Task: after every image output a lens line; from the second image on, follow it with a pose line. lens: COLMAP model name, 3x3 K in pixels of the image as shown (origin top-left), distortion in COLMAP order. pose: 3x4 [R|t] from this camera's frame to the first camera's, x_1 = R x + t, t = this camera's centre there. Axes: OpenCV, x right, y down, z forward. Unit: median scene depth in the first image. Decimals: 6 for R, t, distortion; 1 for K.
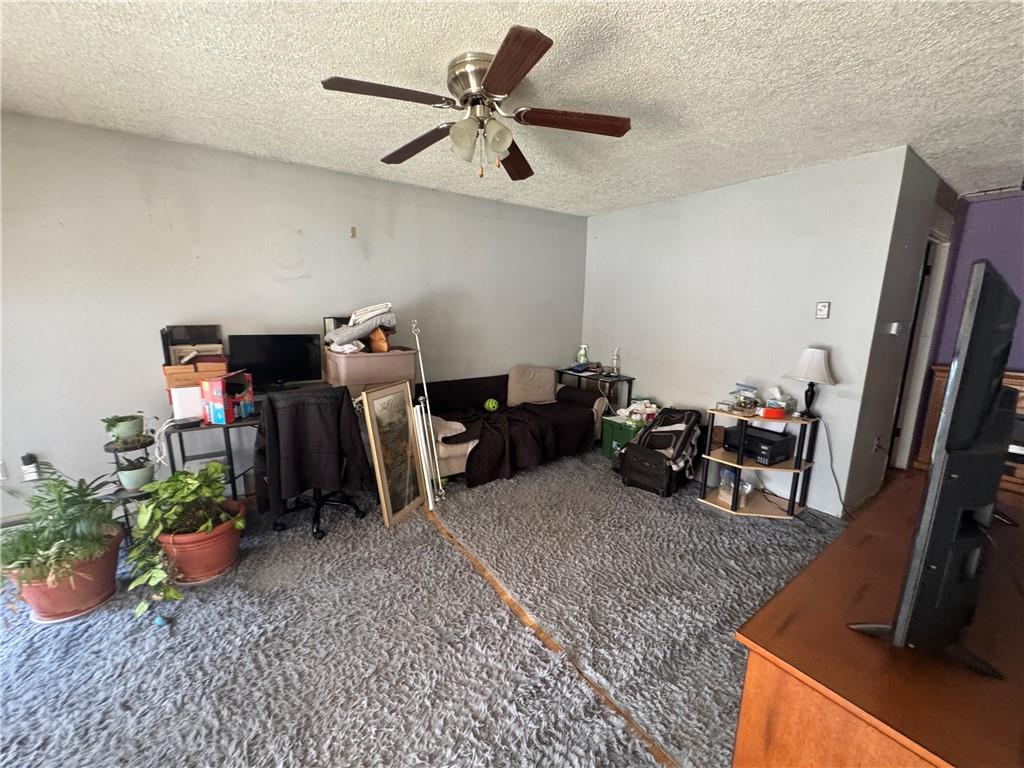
lens RADIAL K [[411.5, 0, 510.5], [0, 411.5, 386.7], [0, 0, 1]] dist [-0.002750, 0.000559]
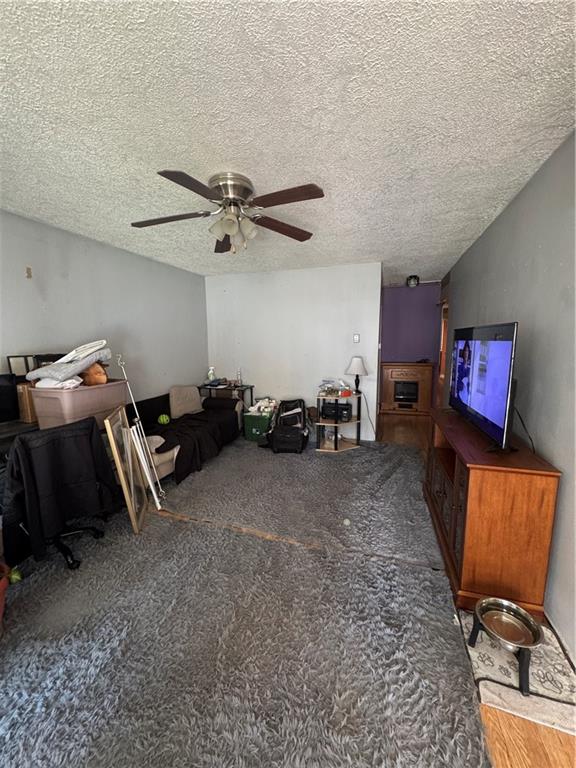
lens RADIAL K [[308.6, 0, 288.8], [0, 308.6, 384.9], [0, 0, 1]] dist [-0.002750, 0.000559]
pose [[0.794248, -0.111858, 0.597208, -0.372842], [0.137366, 0.990516, 0.002836, -0.012327], [-0.591862, 0.079784, 0.802081, 0.021360]]
